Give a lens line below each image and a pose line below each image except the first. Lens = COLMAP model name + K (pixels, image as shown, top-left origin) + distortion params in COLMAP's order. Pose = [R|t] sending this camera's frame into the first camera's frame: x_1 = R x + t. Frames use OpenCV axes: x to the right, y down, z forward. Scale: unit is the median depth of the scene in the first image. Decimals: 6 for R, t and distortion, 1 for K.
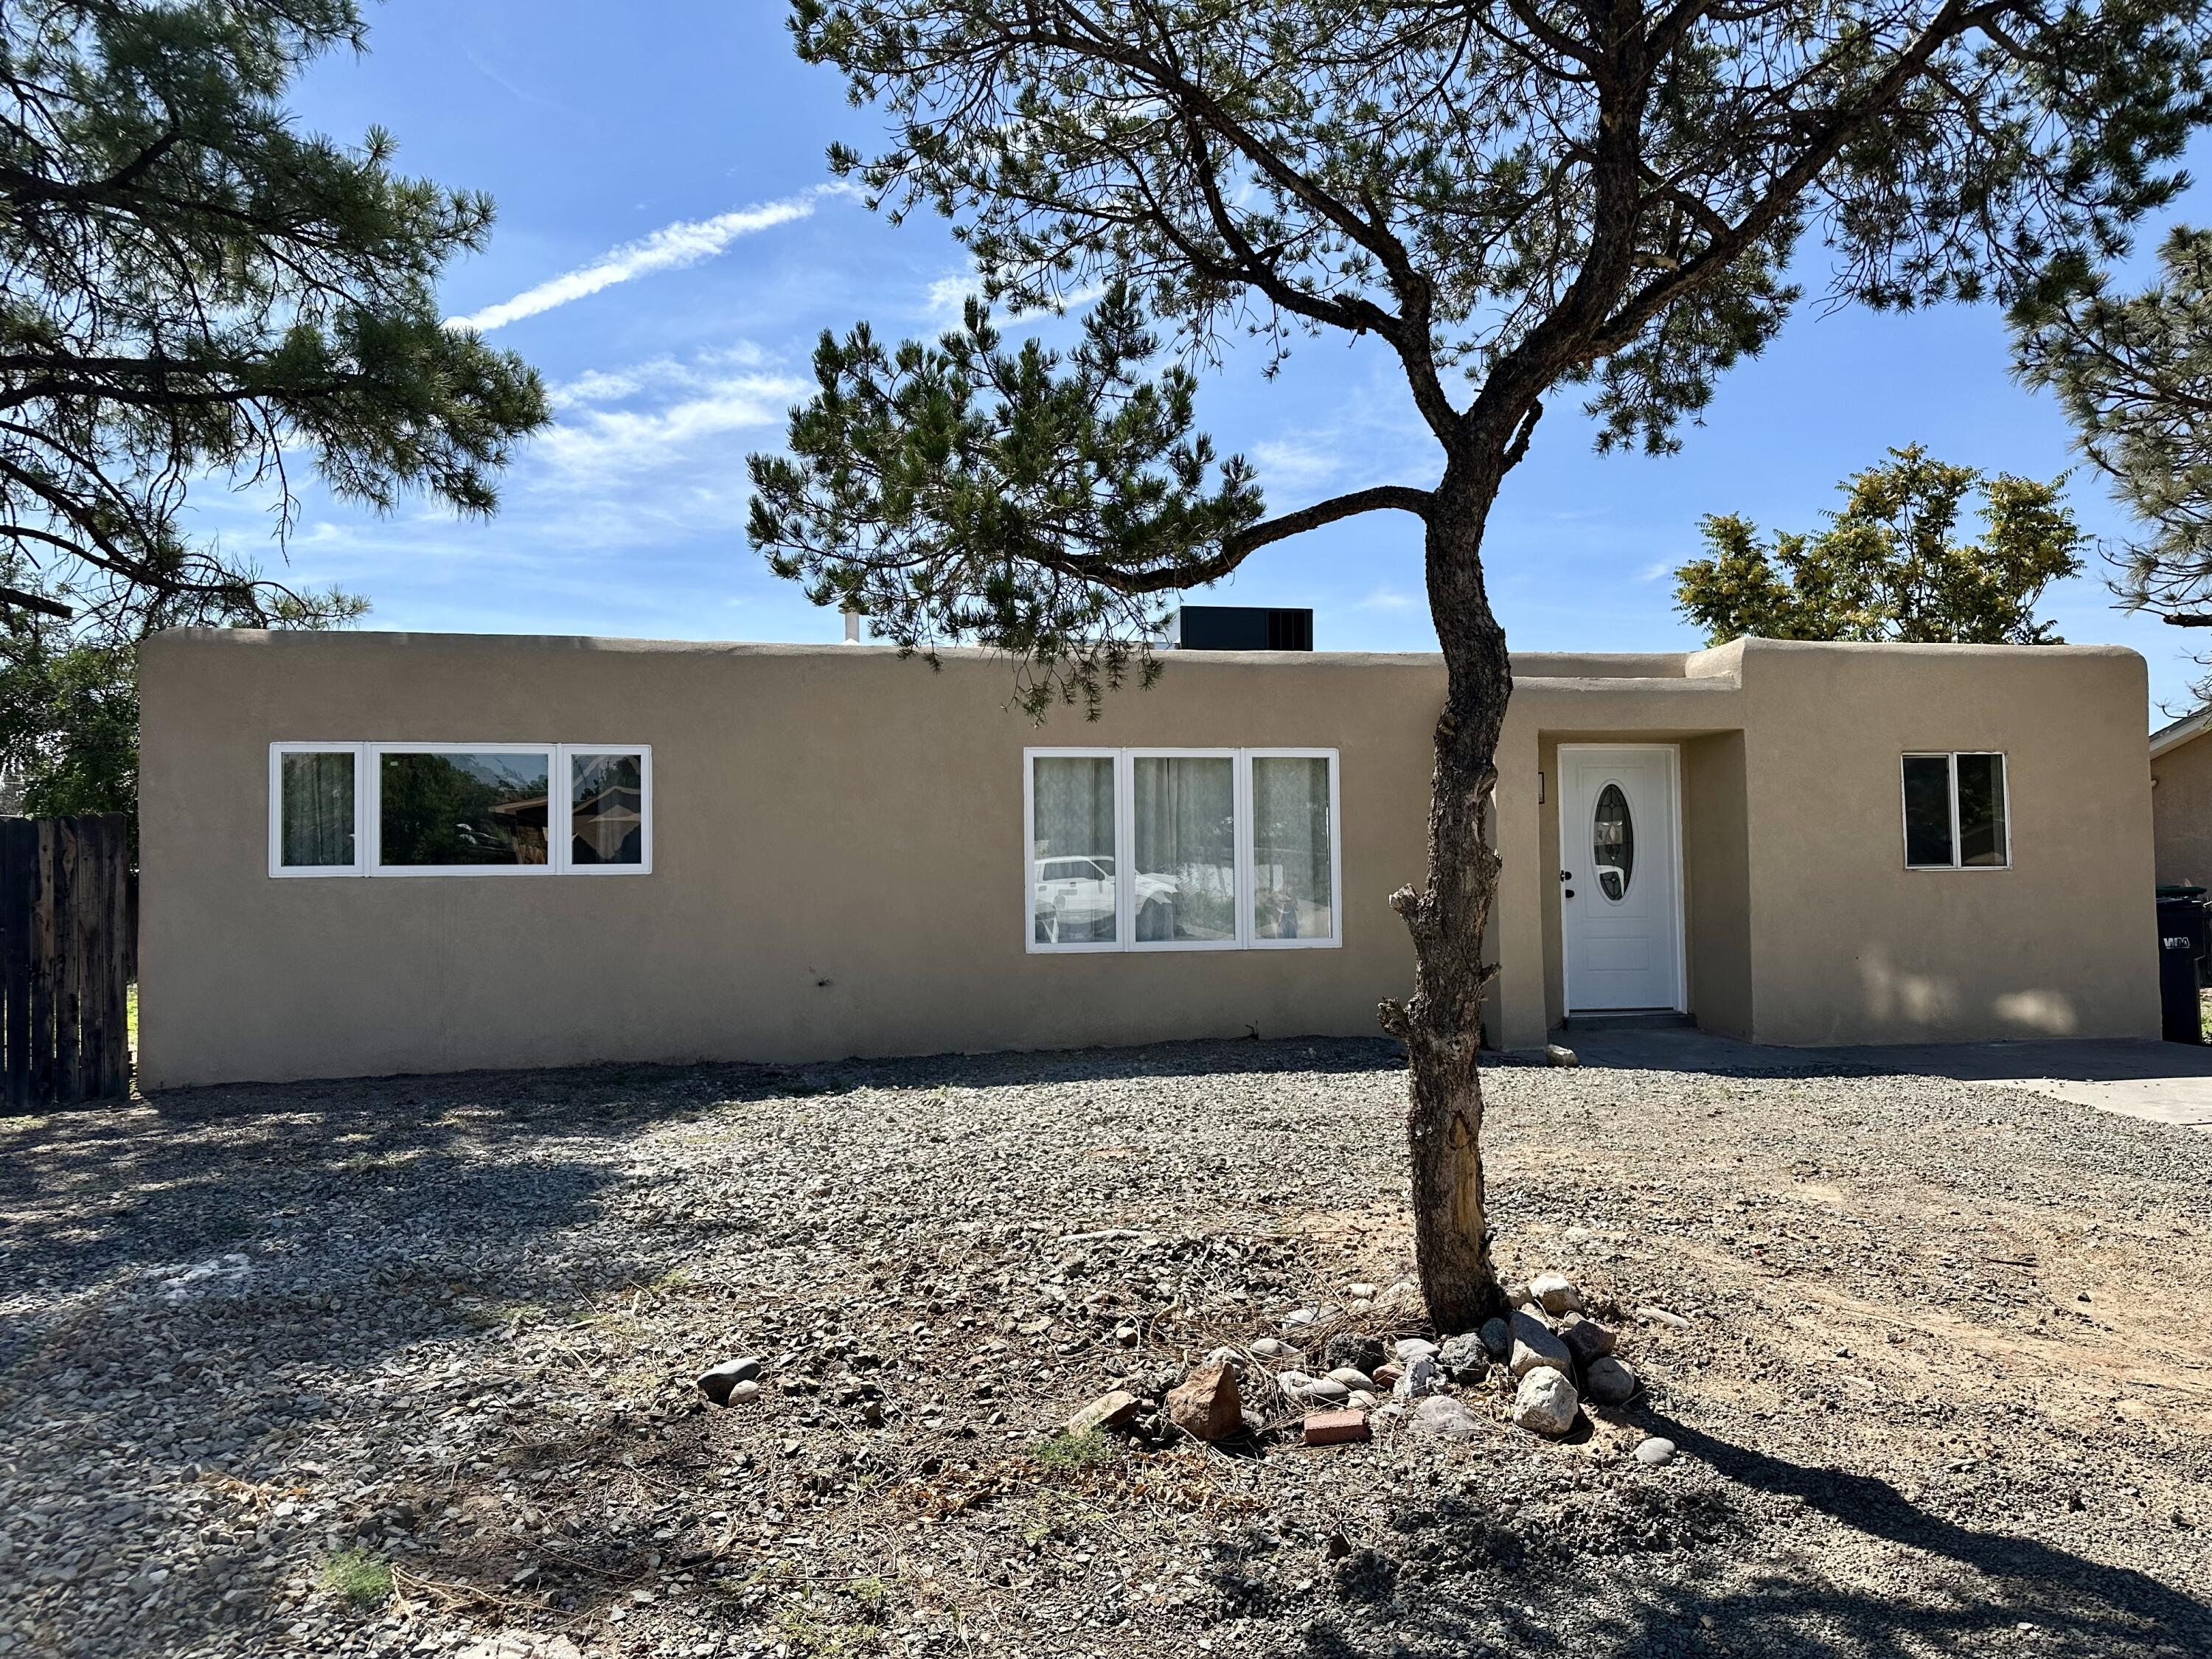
lens RADIAL K [[1577.9, 0, 1119.6], [0, 1577.9, 811.9], [0, 0, 1]] dist [0.044492, -0.057328]
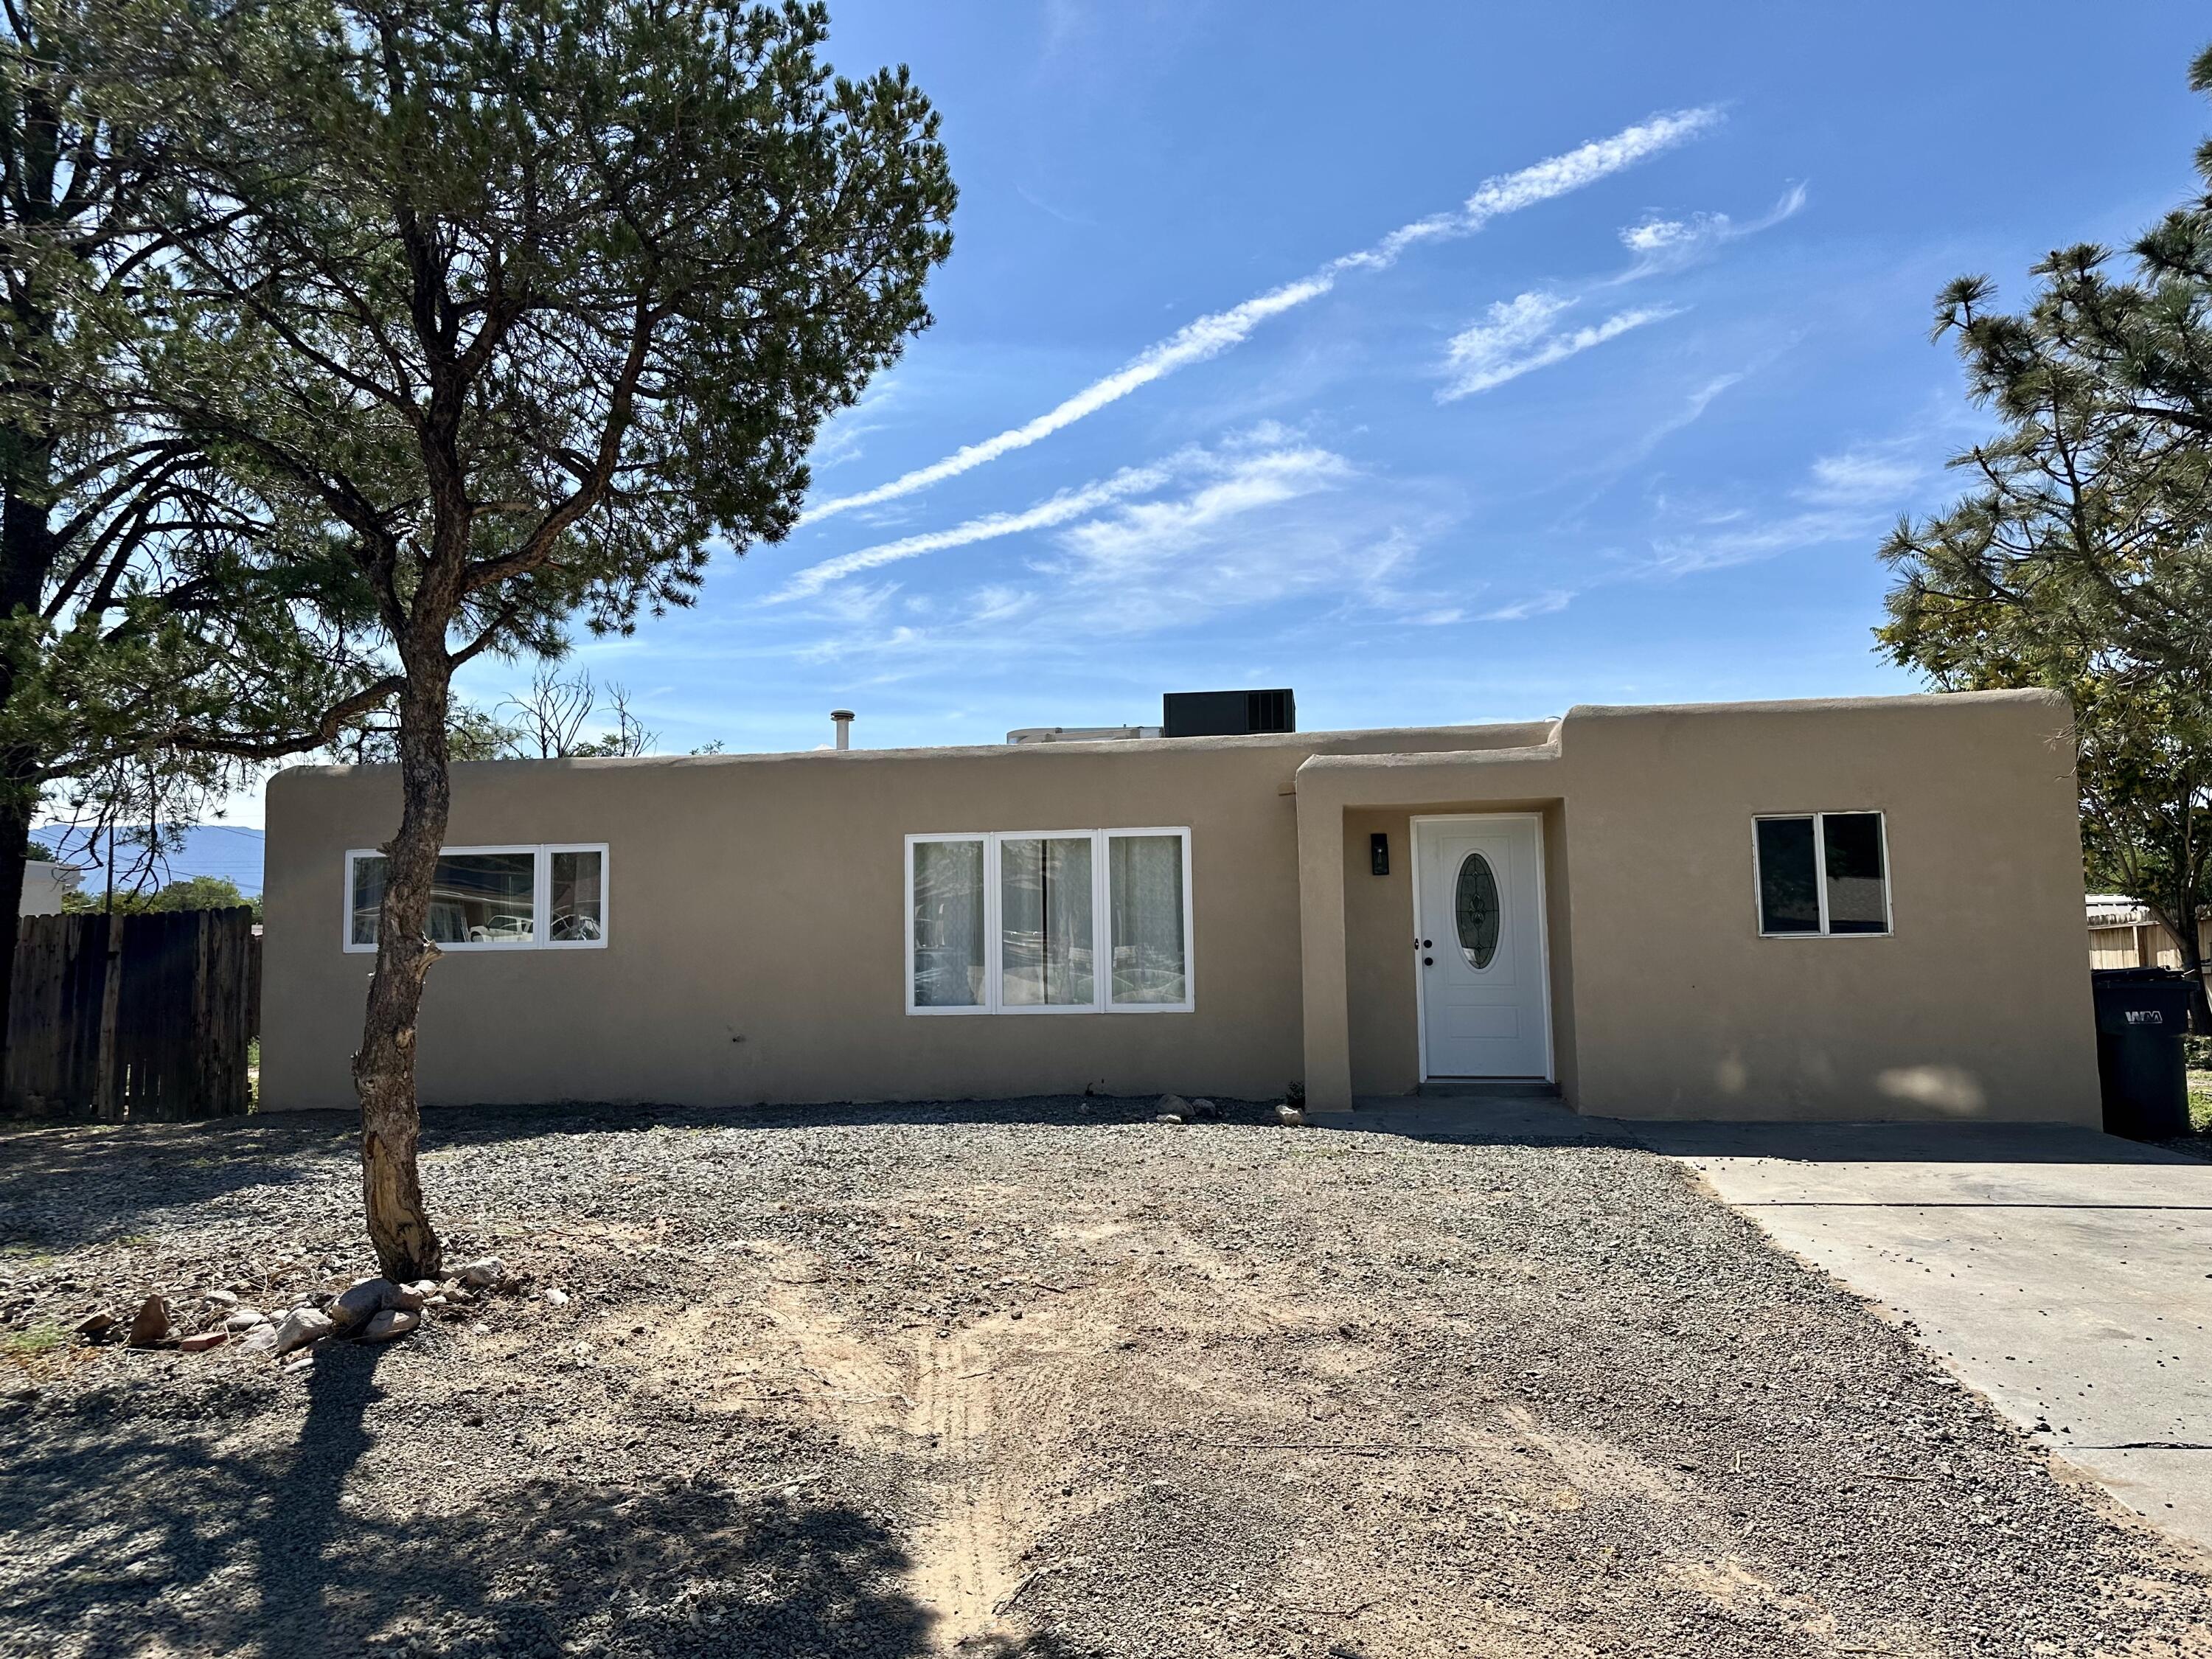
lens RADIAL K [[1577.9, 0, 1111.7], [0, 1577.9, 817.4], [0, 0, 1]] dist [0.044492, -0.057328]
pose [[0.943992, -0.031749, -0.328439, 0.443640], [0.019510, 0.998989, -0.040492, -0.004370], [0.329392, 0.031816, 0.943657, -0.035159]]
